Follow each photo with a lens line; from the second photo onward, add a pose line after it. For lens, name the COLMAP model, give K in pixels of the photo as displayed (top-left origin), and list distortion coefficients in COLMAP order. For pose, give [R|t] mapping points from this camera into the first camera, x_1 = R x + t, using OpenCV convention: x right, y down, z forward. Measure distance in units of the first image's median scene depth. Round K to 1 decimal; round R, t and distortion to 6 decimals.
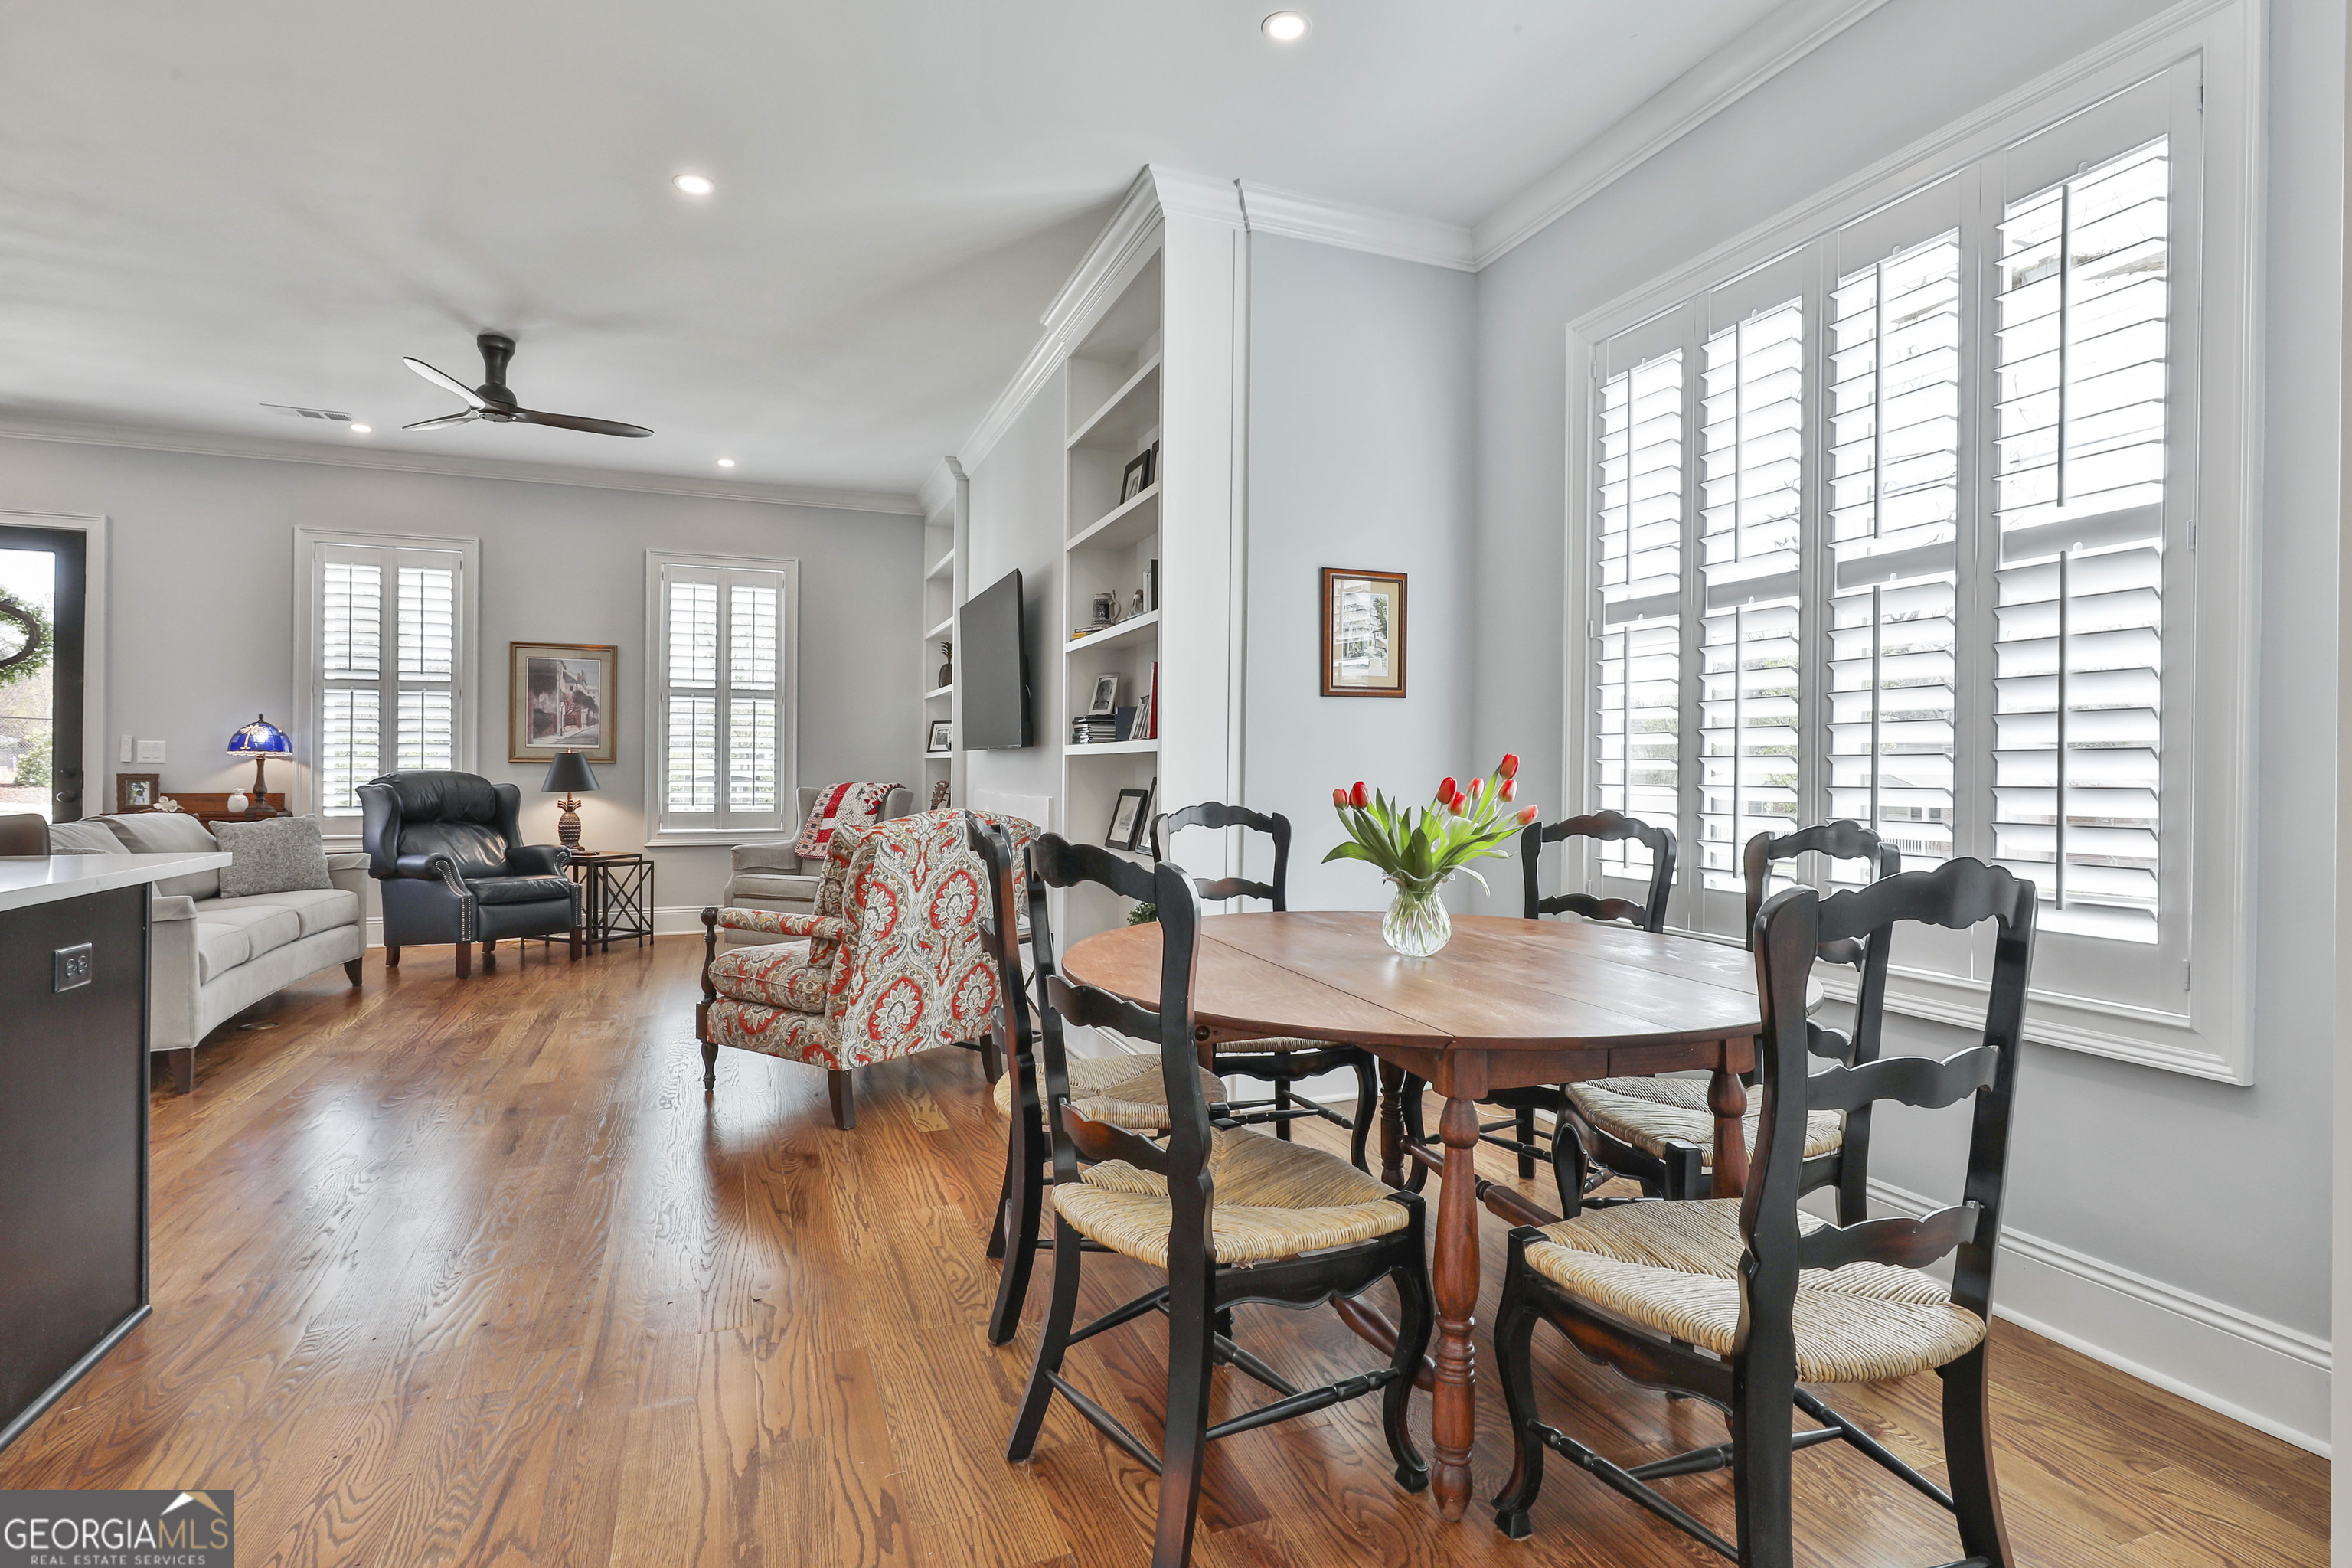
lens RADIAL K [[1129.1, 0, 1166.8], [0, 1129.1, 765.6], [0, 0, 1]] dist [-0.003234, 0.001804]
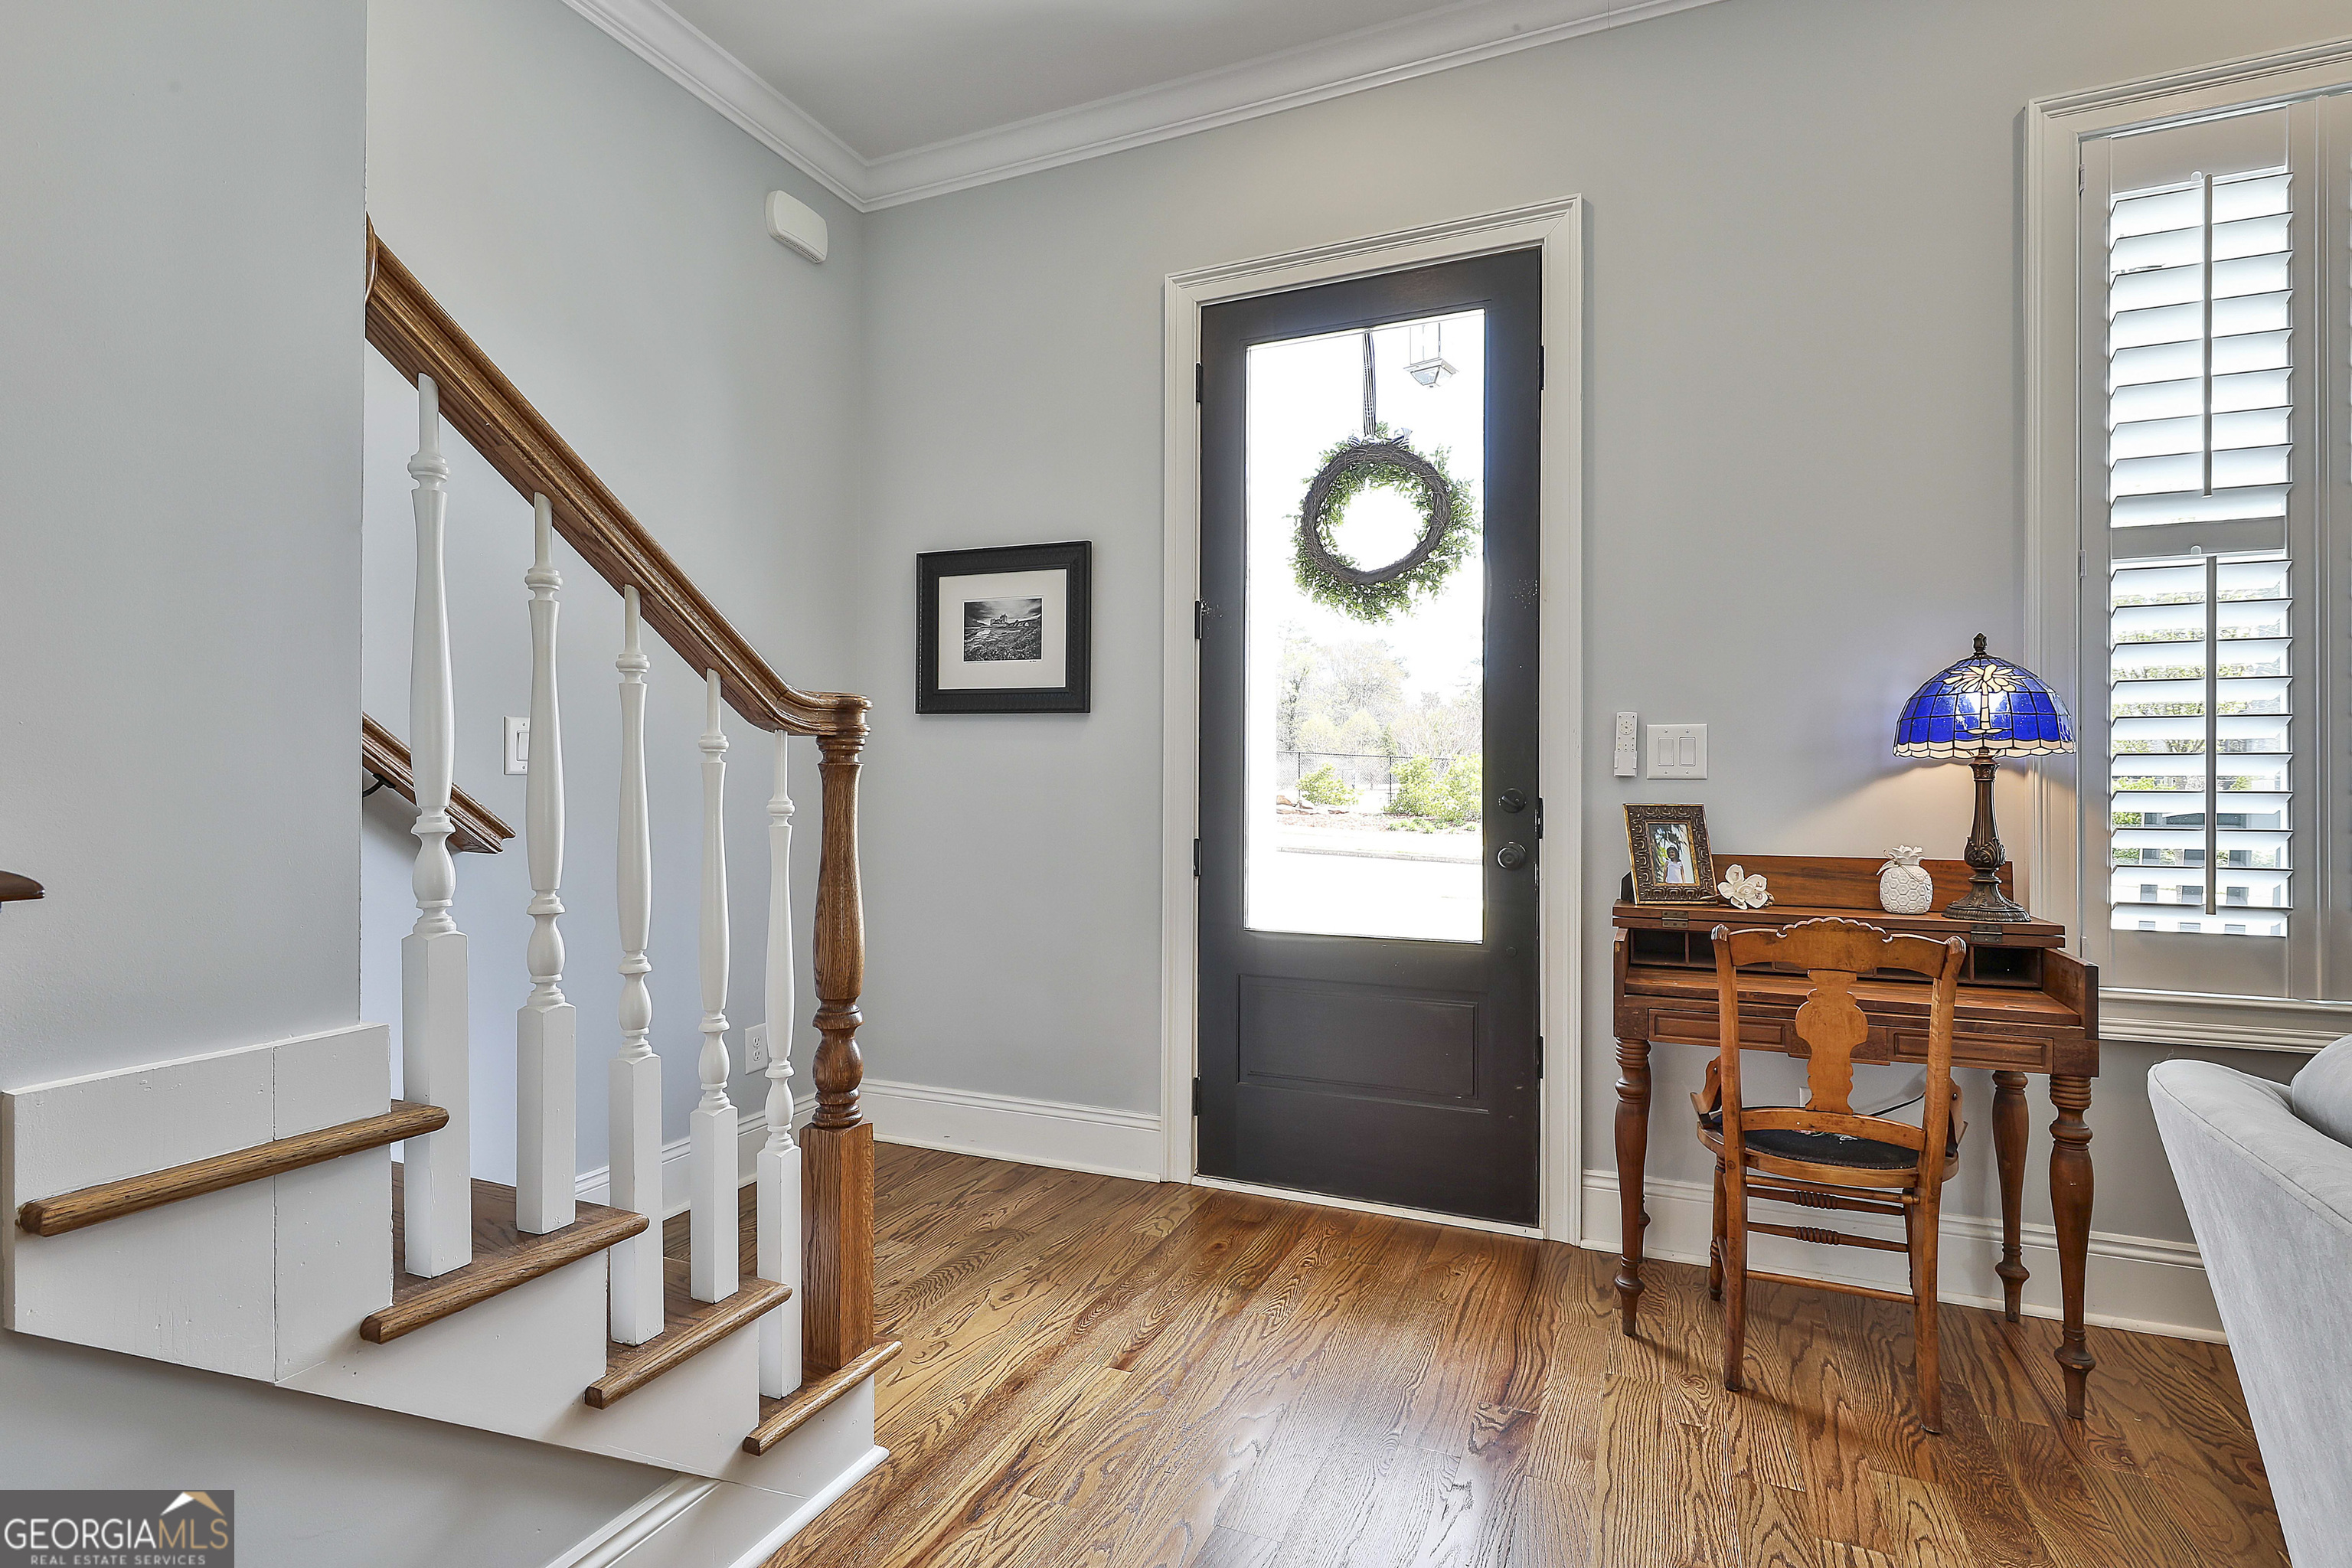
lens RADIAL K [[1129.1, 0, 1178.0], [0, 1129.1, 795.7], [0, 0, 1]] dist [-0.003234, 0.001804]
pose [[0.705517, 0.000003, -0.708693, -0.745441], [0.000625, 1.000000, 0.000625, 0.003308], [0.708693, -0.000884, 0.705516, 0.591250]]
